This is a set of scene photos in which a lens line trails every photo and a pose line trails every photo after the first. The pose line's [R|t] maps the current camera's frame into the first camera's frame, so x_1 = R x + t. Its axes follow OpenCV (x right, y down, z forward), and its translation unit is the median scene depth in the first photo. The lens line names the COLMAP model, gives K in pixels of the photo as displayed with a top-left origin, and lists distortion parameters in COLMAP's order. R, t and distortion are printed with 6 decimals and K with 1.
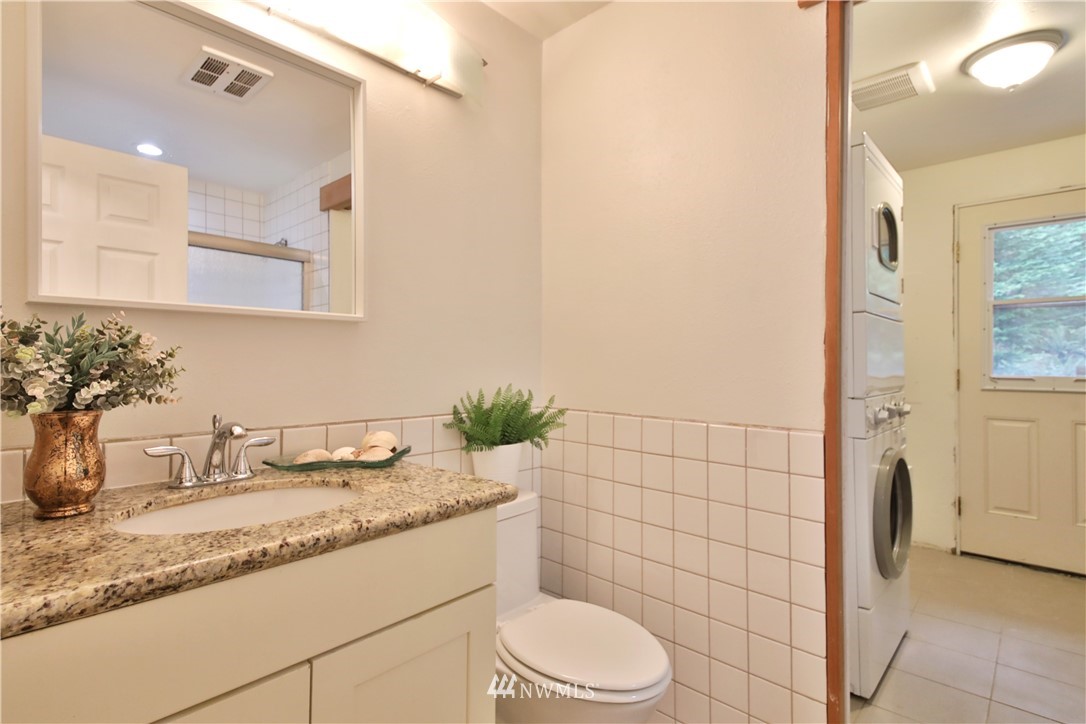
lens RADIAL K [[526.0, 0, 542.0], [0, 526.0, 352.9], [0, 0, 1]] dist [0.000705, -0.006435]
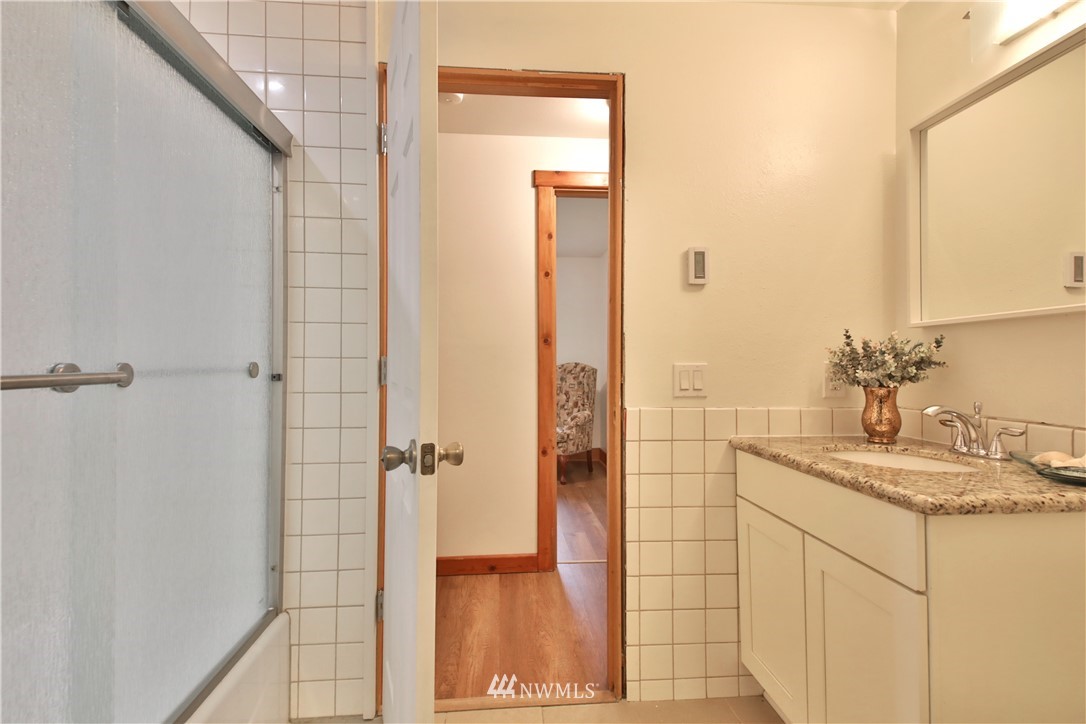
lens RADIAL K [[526.0, 0, 542.0], [0, 526.0, 352.9], [0, 0, 1]] dist [0.000705, -0.006435]
pose [[-0.675515, -0.015262, -0.737188, 1.253340], [0.013764, 0.999351, -0.033302, 0.033612], [0.737218, -0.032643, -0.674866, 1.356963]]
